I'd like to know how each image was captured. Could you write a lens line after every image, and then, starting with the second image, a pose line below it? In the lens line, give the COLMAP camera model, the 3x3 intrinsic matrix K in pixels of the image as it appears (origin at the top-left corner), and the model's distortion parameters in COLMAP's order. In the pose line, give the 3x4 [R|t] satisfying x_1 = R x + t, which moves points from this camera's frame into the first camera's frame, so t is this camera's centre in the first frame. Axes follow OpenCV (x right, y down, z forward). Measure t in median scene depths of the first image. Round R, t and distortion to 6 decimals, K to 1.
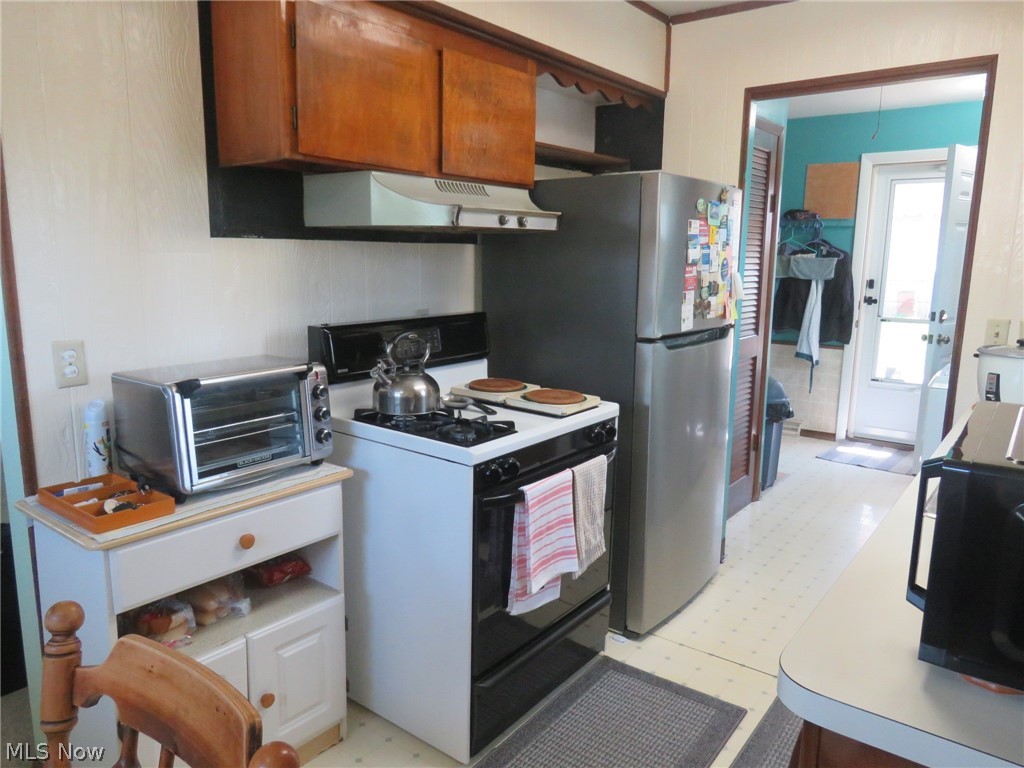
lens RADIAL K [[726.9, 0, 511.1], [0, 726.9, 386.7], [0, 0, 1]] dist [-0.006183, -0.000149]
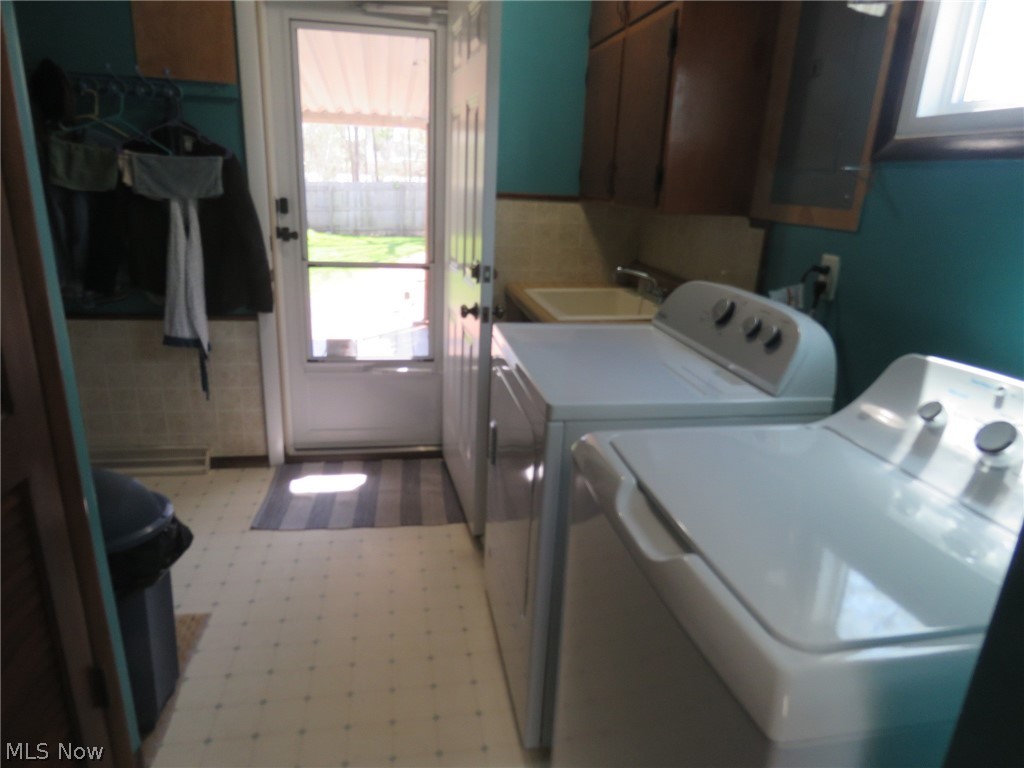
lens RADIAL K [[635.2, 0, 512.5], [0, 635.2, 382.0], [0, 0, 1]] dist [-0.021483, -0.000666]
pose [[0.669610, -0.205103, 0.713831, 0.220613], [0.098388, 0.977139, 0.188466, -0.079239], [-0.736167, -0.055966, 0.674482, 0.500667]]
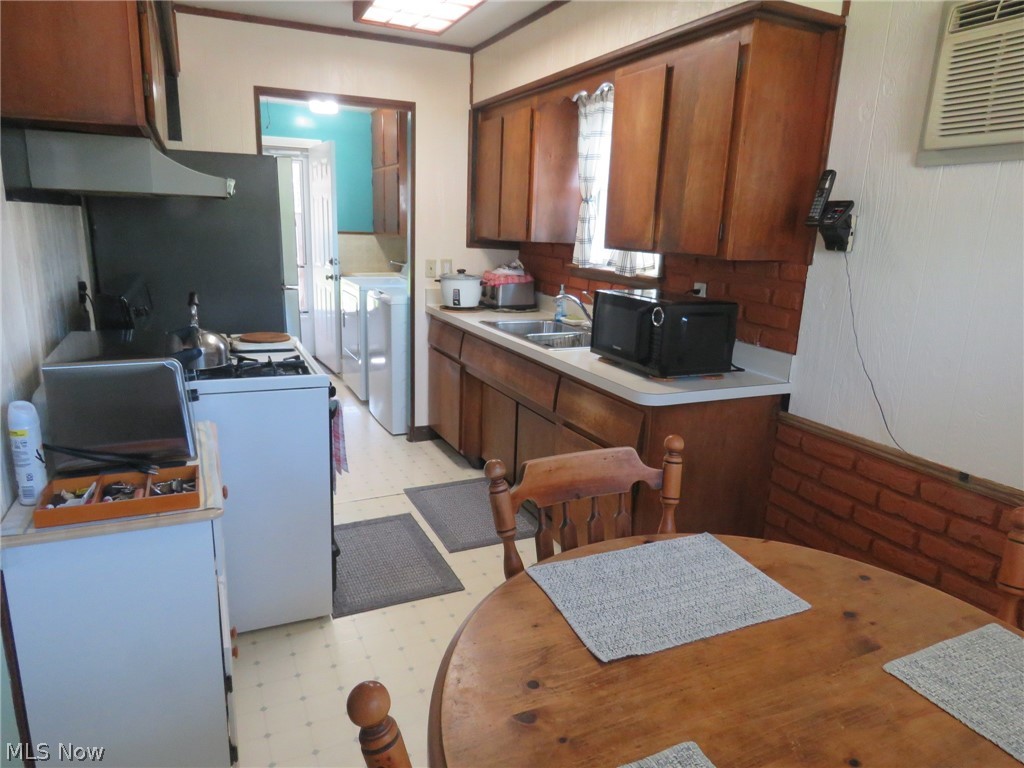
lens RADIAL K [[635.2, 0, 510.0], [0, 635.2, 390.4], [0, 0, 1]] dist [-0.021483, -0.000666]
pose [[0.463977, -0.219265, 0.858282, -0.286463], [0.134833, 0.975074, 0.176212, -0.013270], [-0.875526, 0.033966, 0.481976, 0.049921]]
